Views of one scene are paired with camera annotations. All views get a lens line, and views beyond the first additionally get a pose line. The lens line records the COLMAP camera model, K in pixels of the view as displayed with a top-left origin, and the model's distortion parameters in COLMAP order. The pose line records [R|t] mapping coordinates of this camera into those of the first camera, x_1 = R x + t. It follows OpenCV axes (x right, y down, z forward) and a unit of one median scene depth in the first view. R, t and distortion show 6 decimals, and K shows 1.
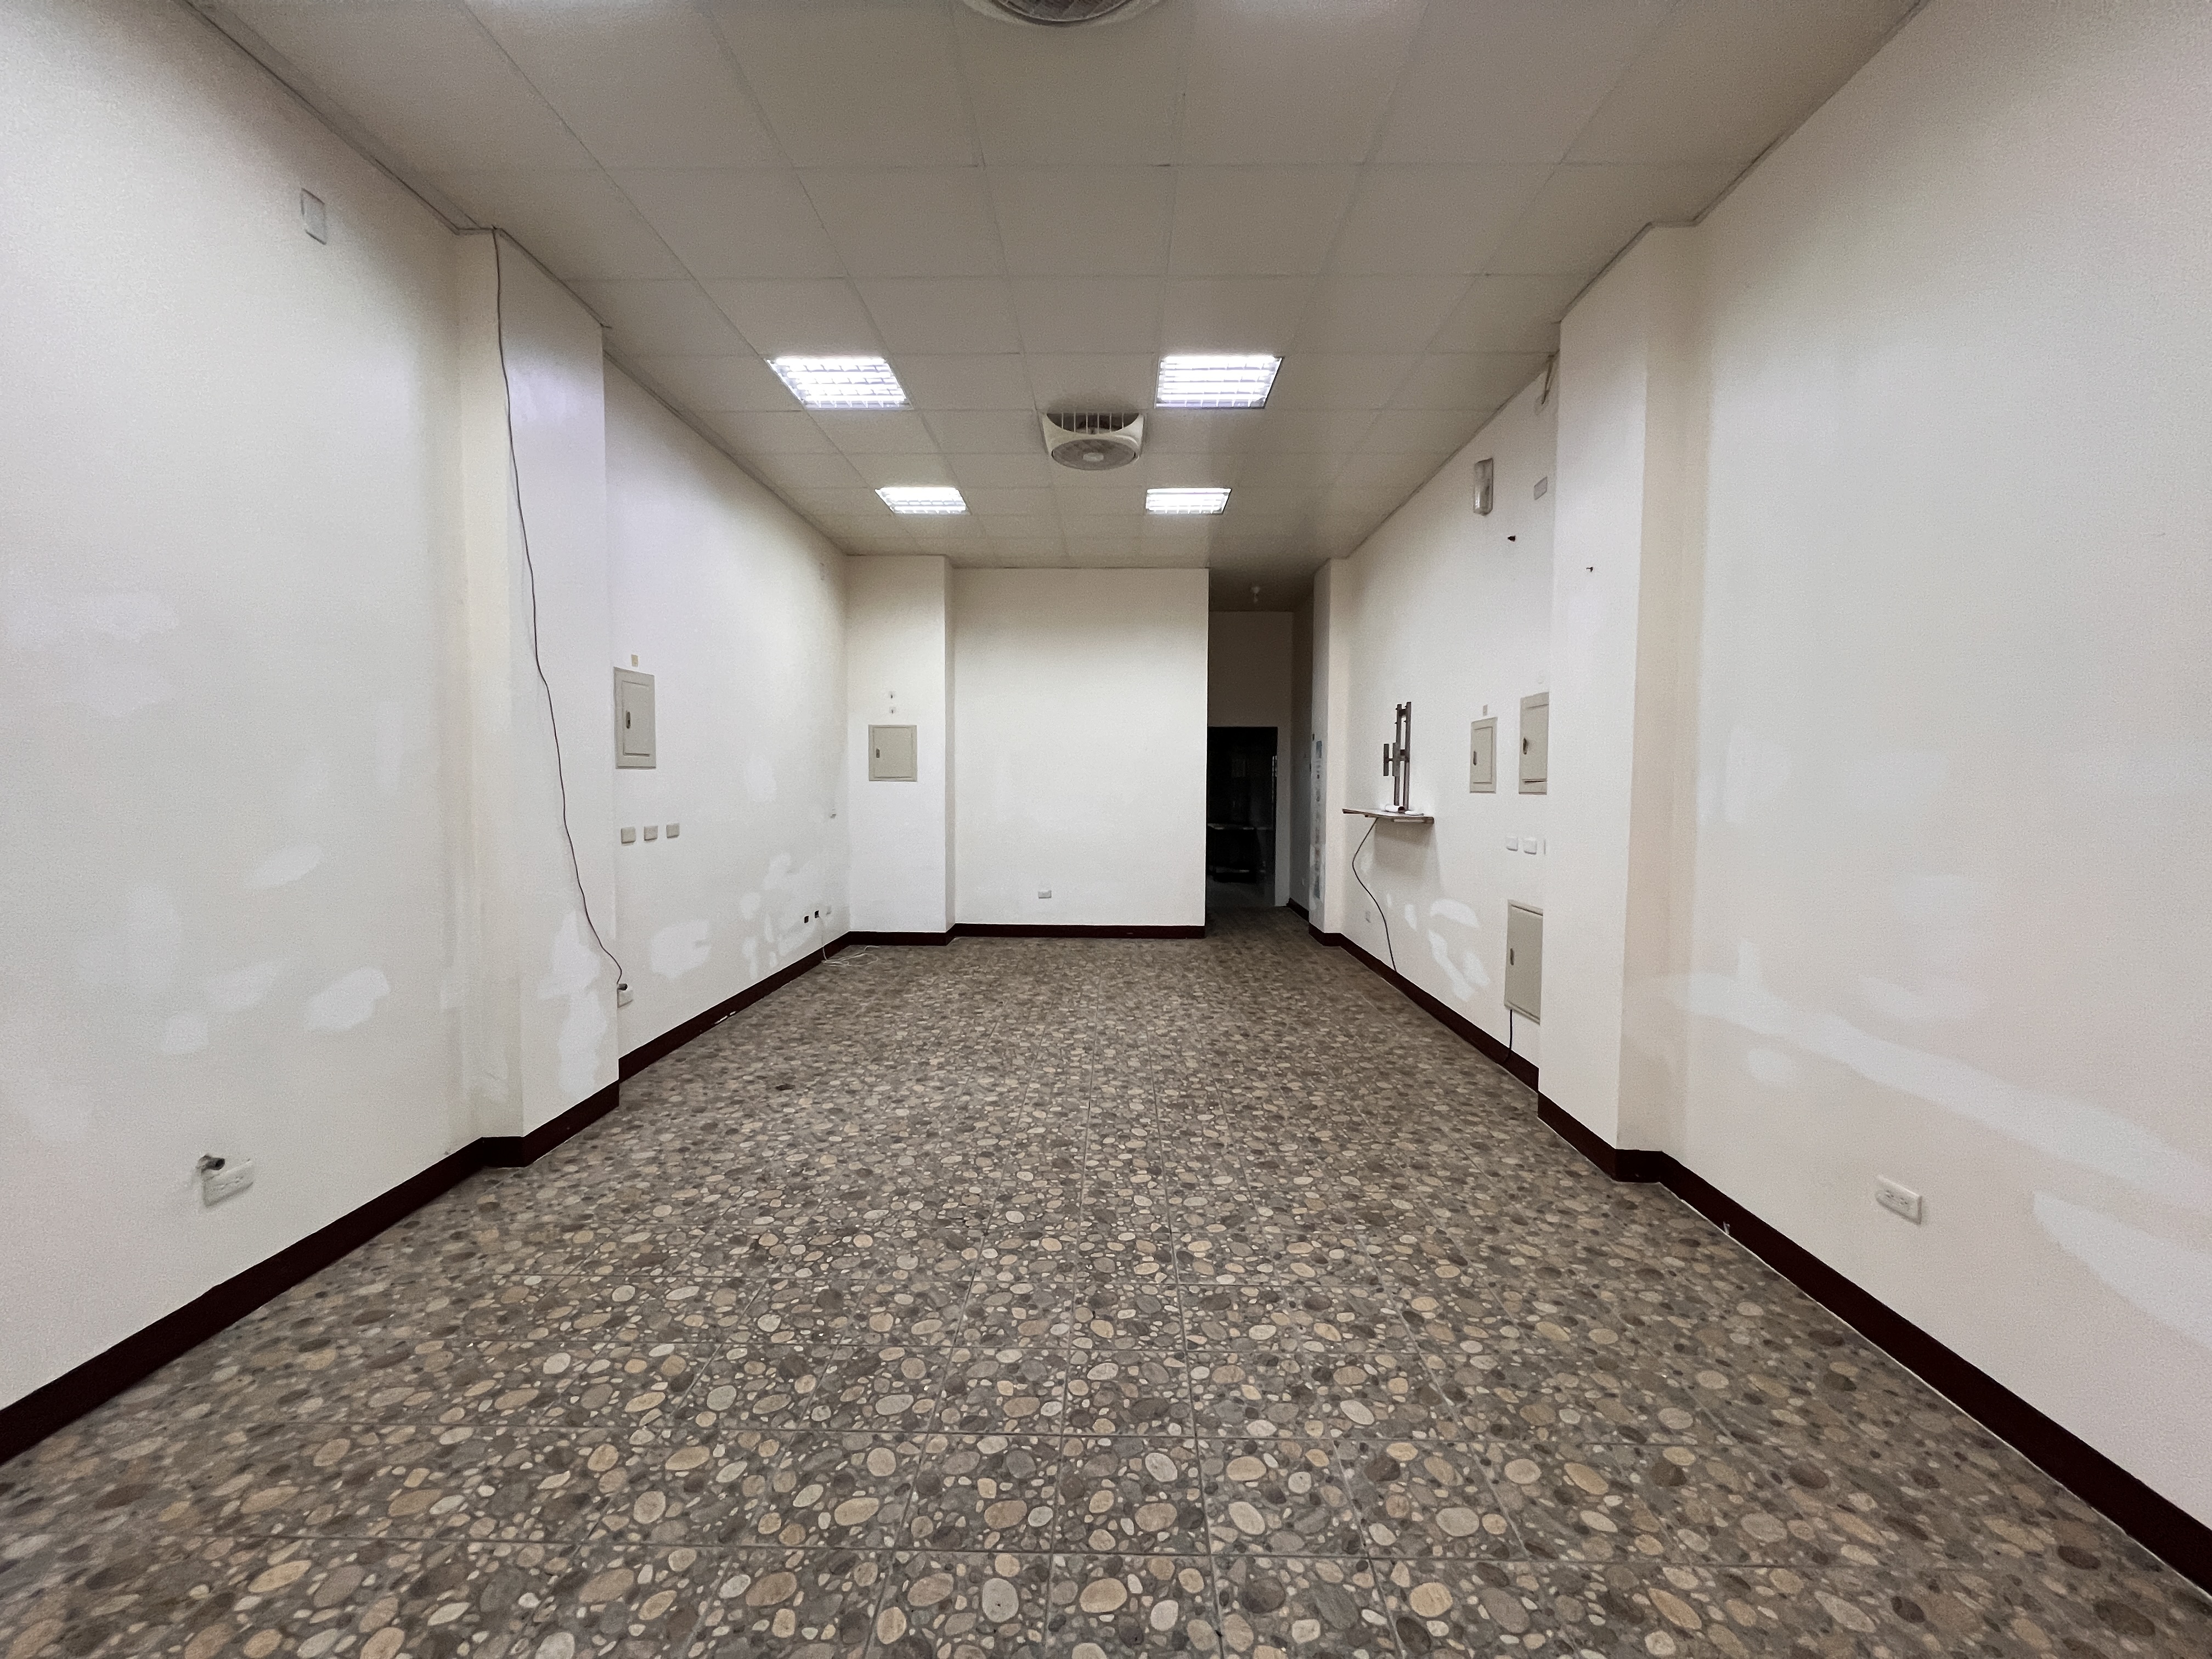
lens RADIAL K [[882.5, 0, 1099.5], [0, 882.5, 821.1], [0, 0, 1]] dist [-0.001966, 0.001168]
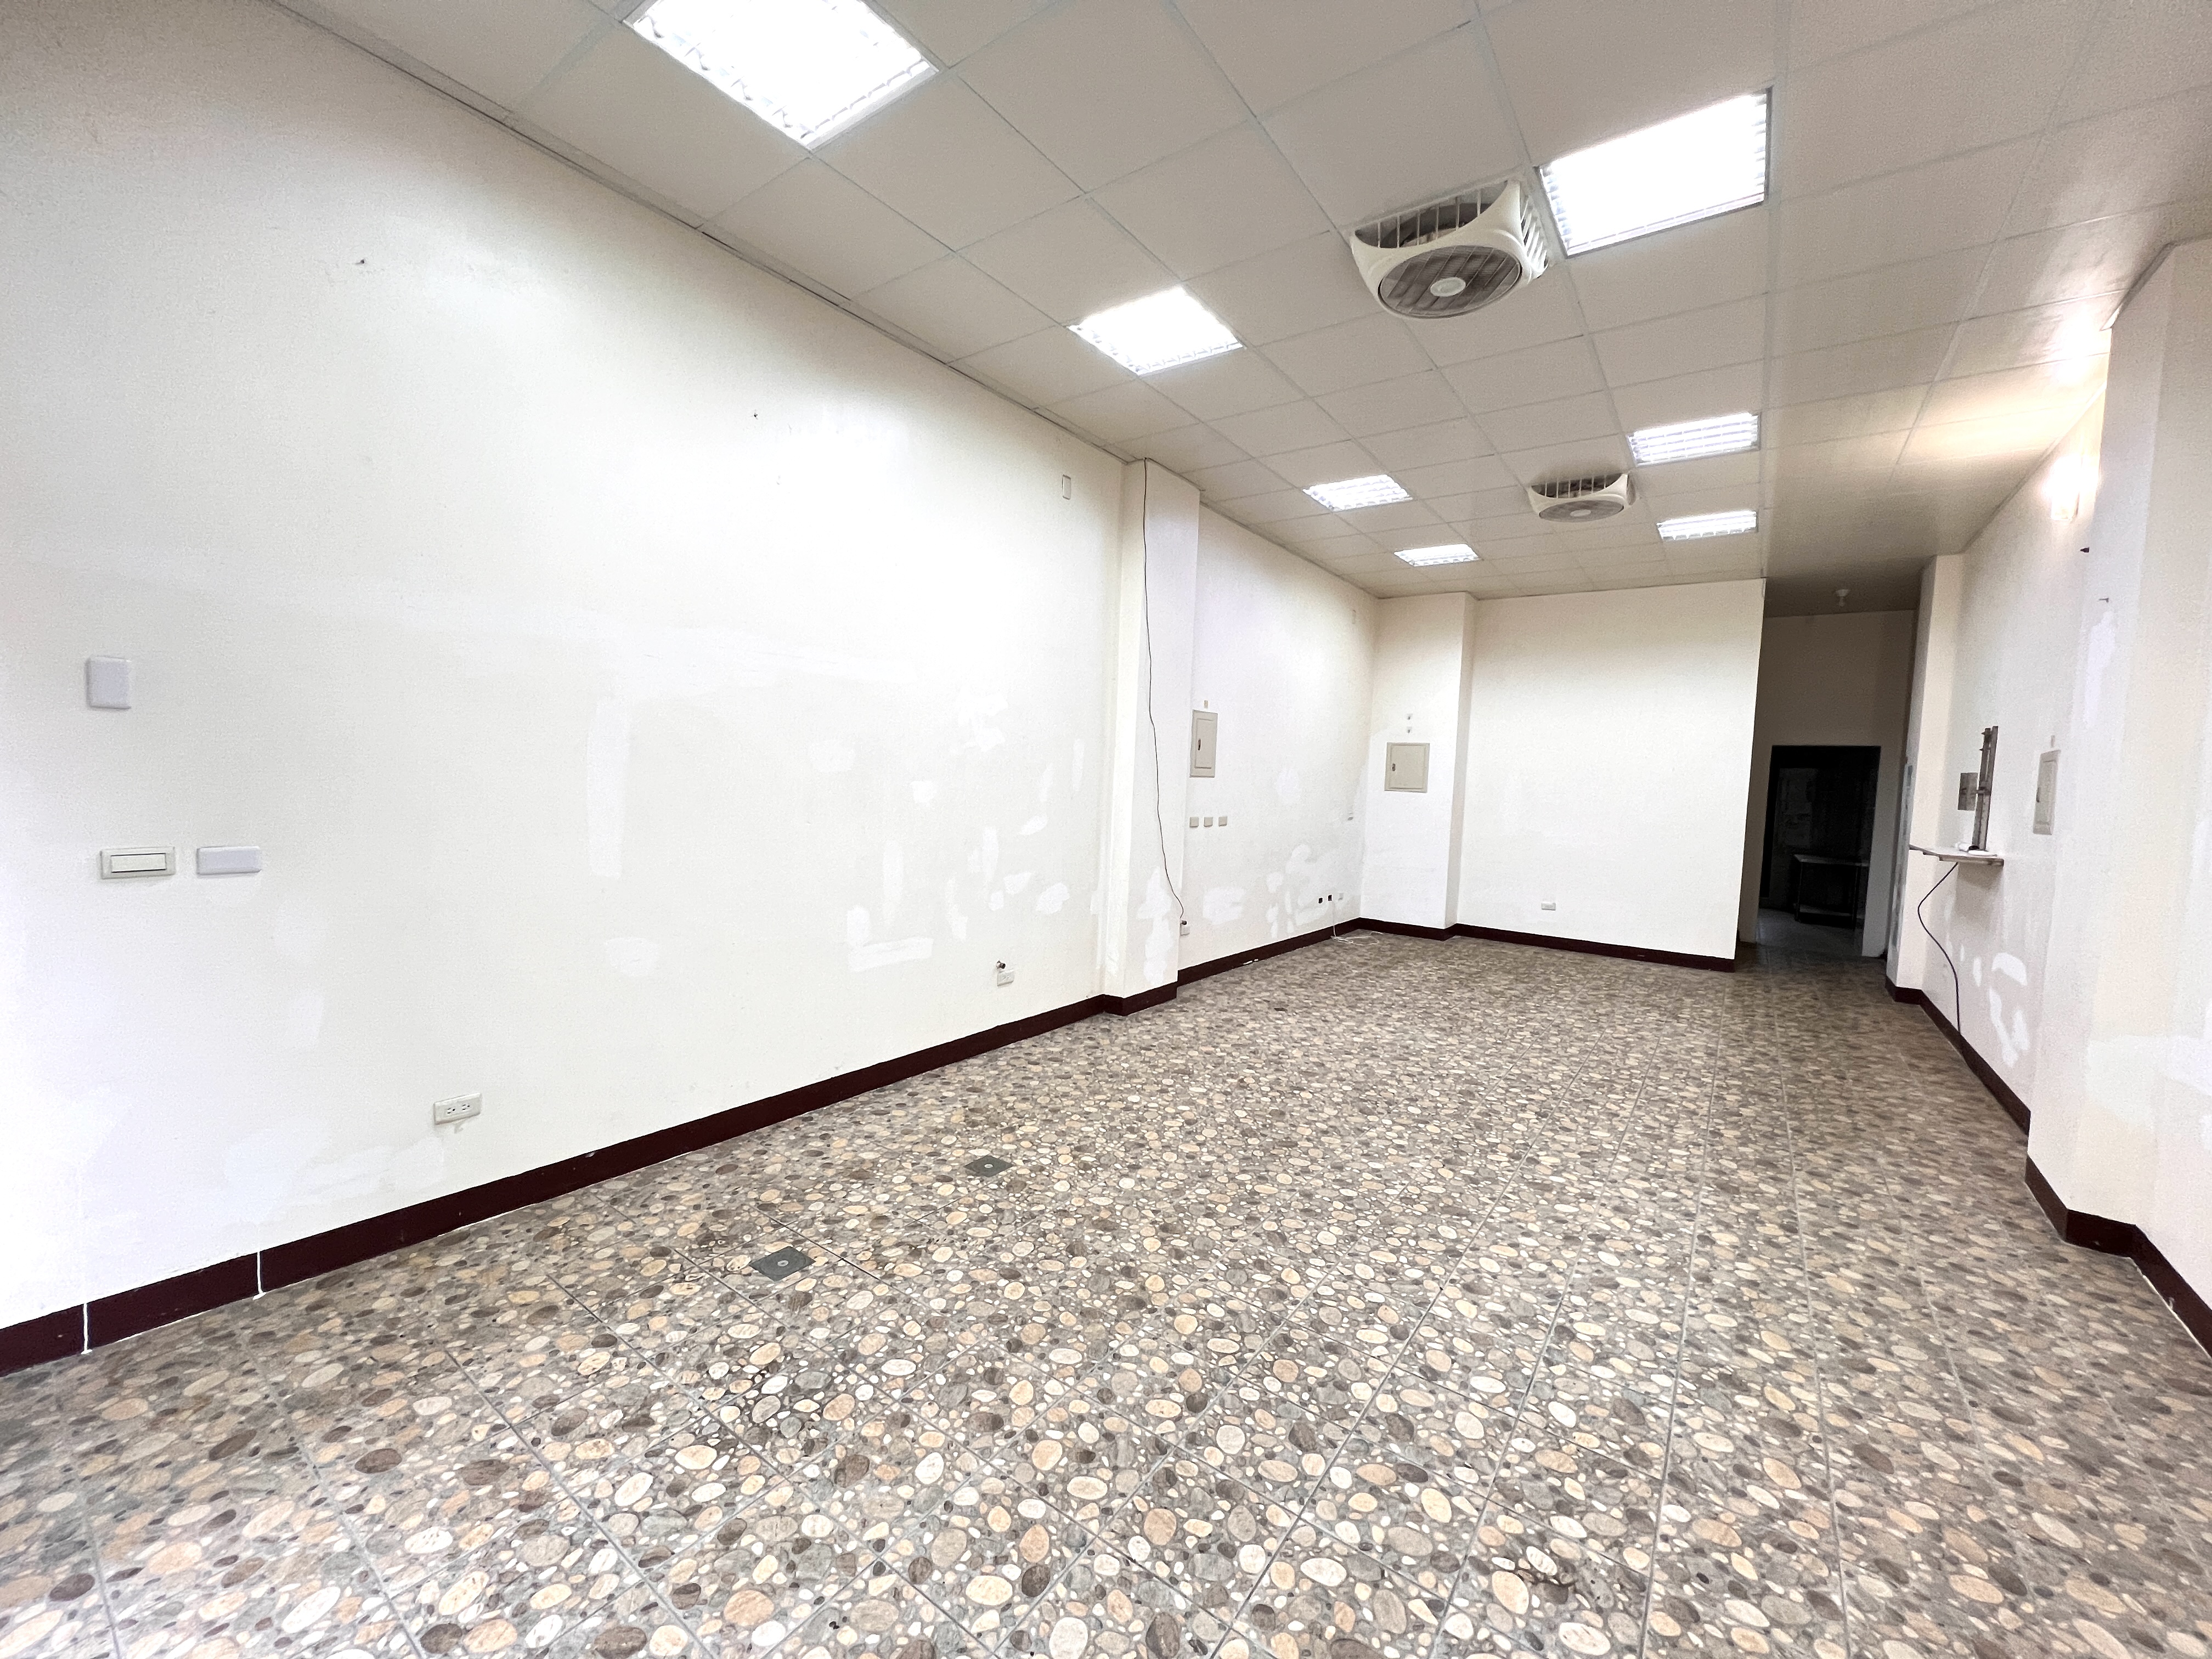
lens RADIAL K [[882.5, 0, 1101.8], [0, 882.5, 834.1], [0, 0, 1]] dist [-0.001966, 0.001168]
pose [[0.816594, 0.069447, -0.573020, 0.222998], [-0.064139, 0.997505, 0.029490, 0.002965], [0.573638, 0.012671, 0.819011, -0.356432]]
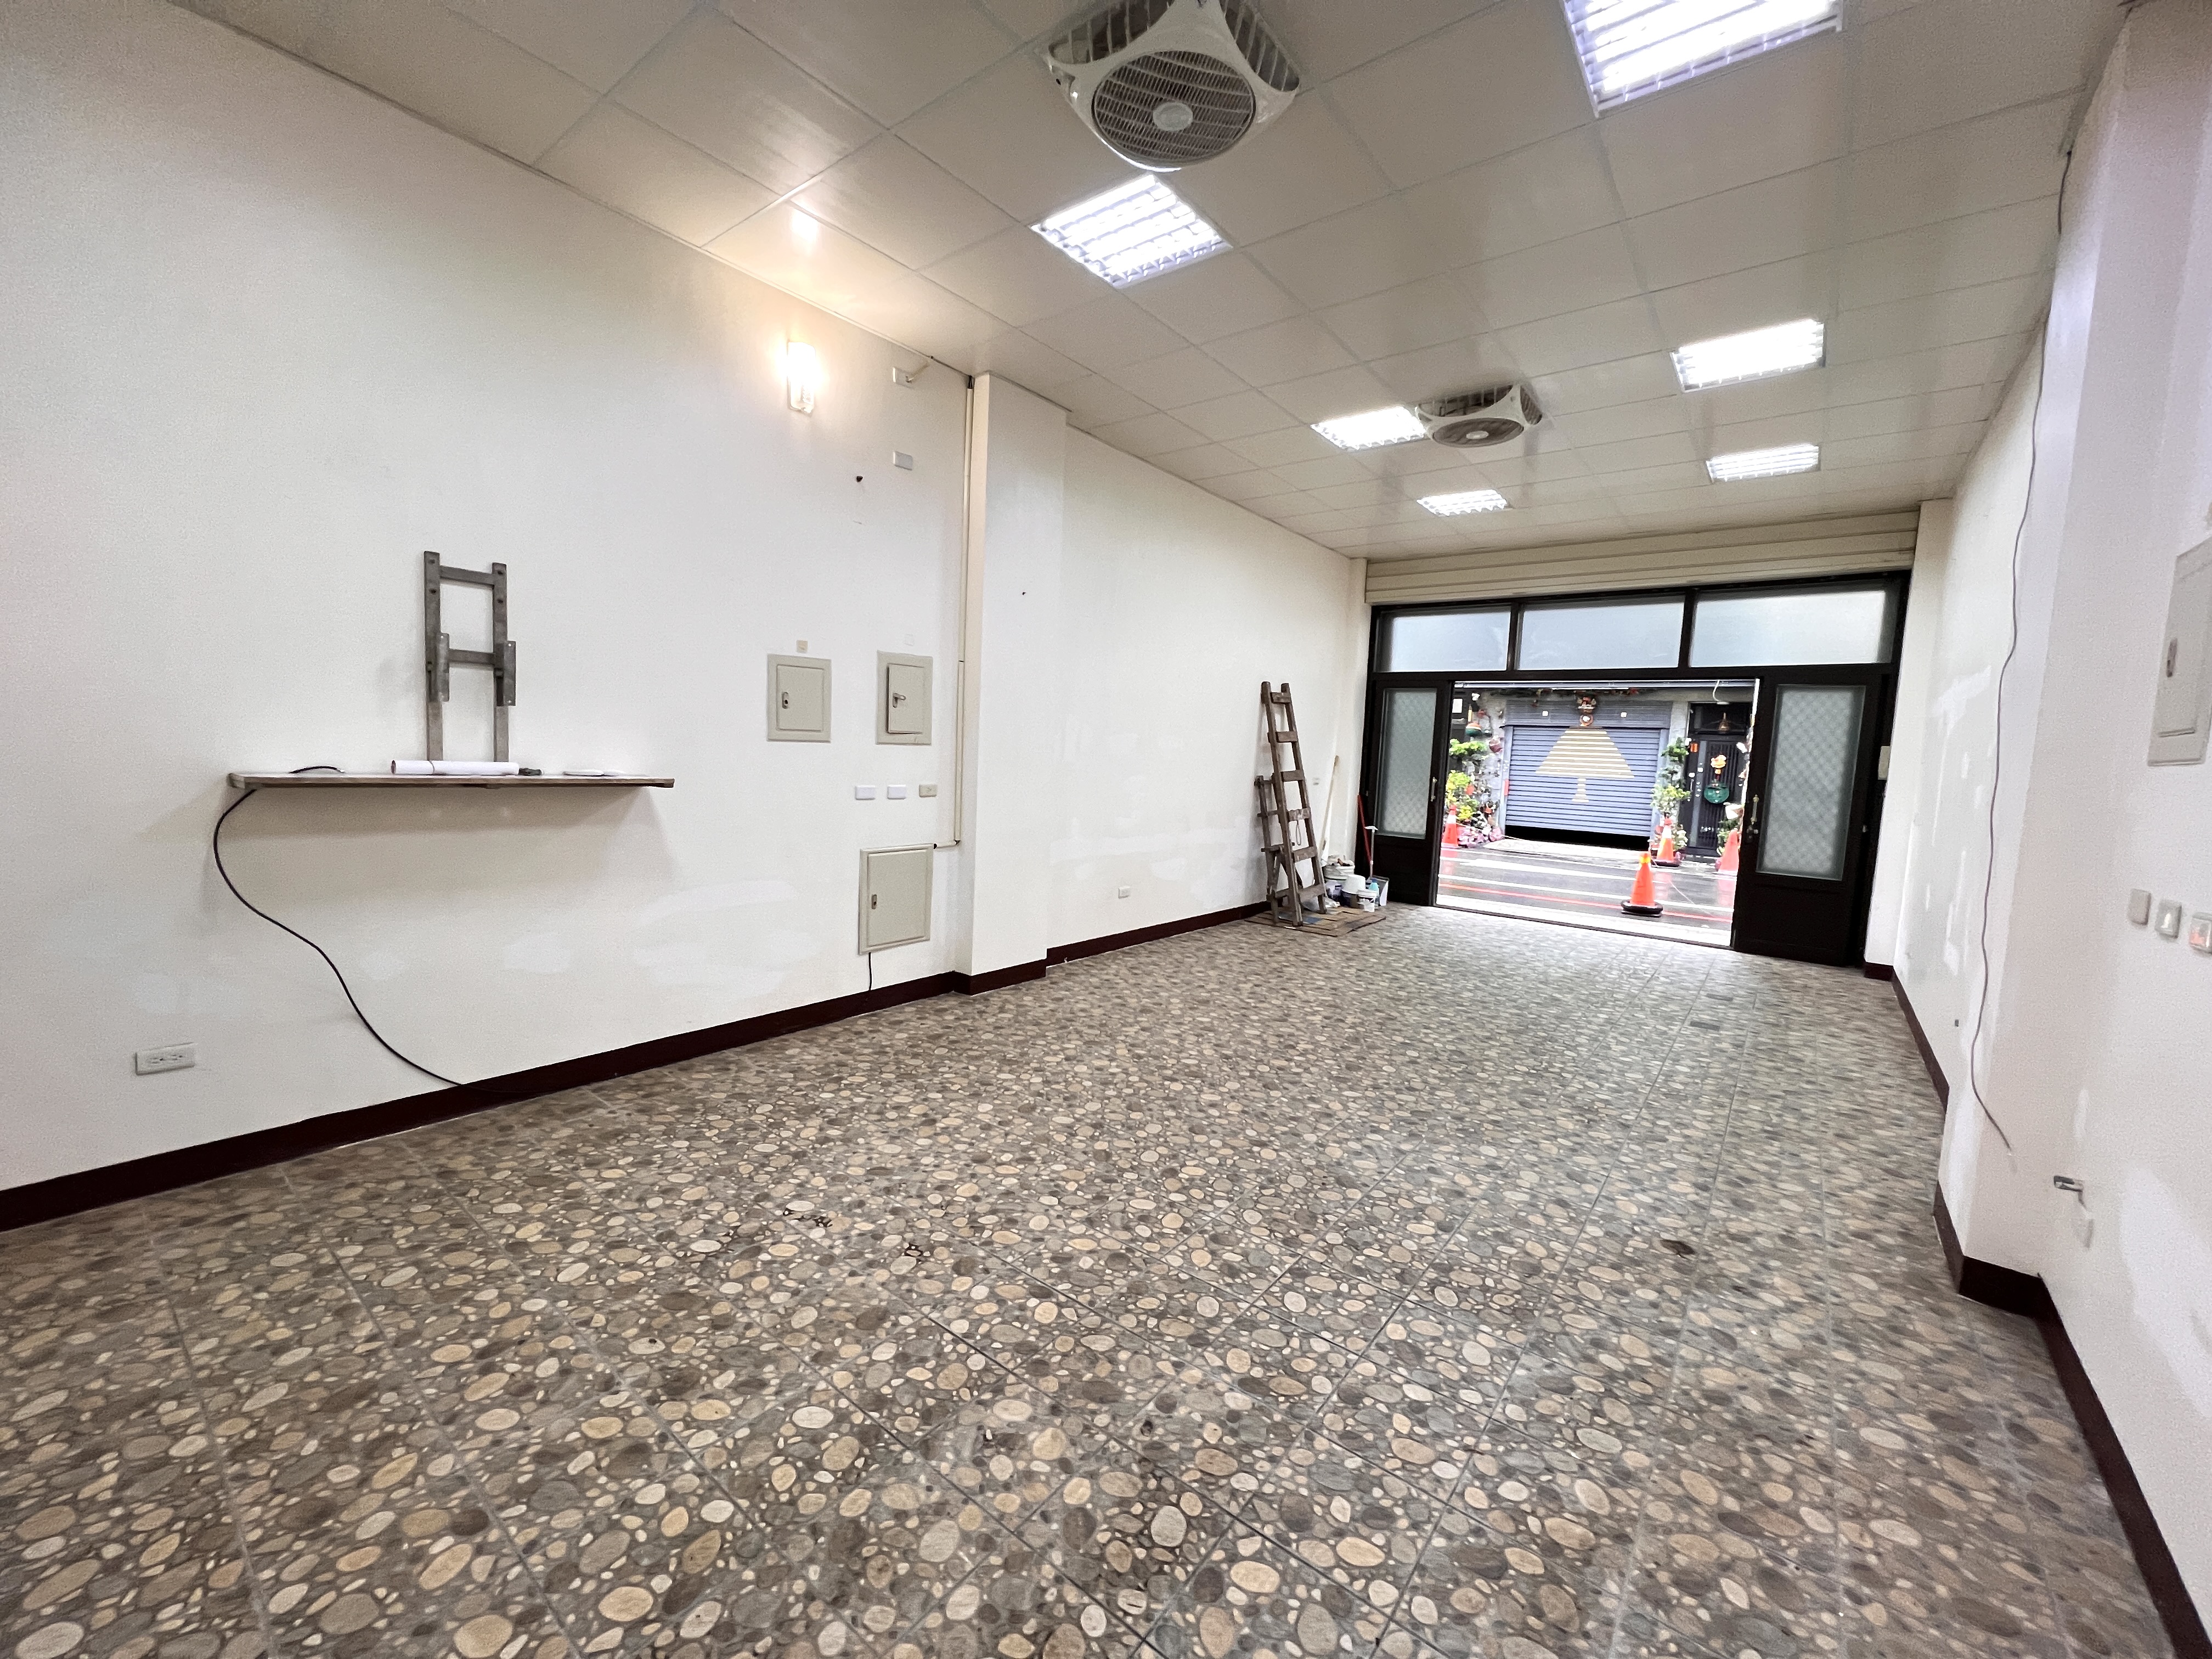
lens RADIAL K [[882.5, 0, 1104.8], [0, 882.5, 822.4], [0, 0, 1]] dist [-0.001966, 0.001168]
pose [[-0.794478, -0.092969, 0.600135, -0.443171], [-0.019999, 0.991682, 0.127150, -0.092379], [-0.606964, 0.089016, -0.789729, 2.016198]]
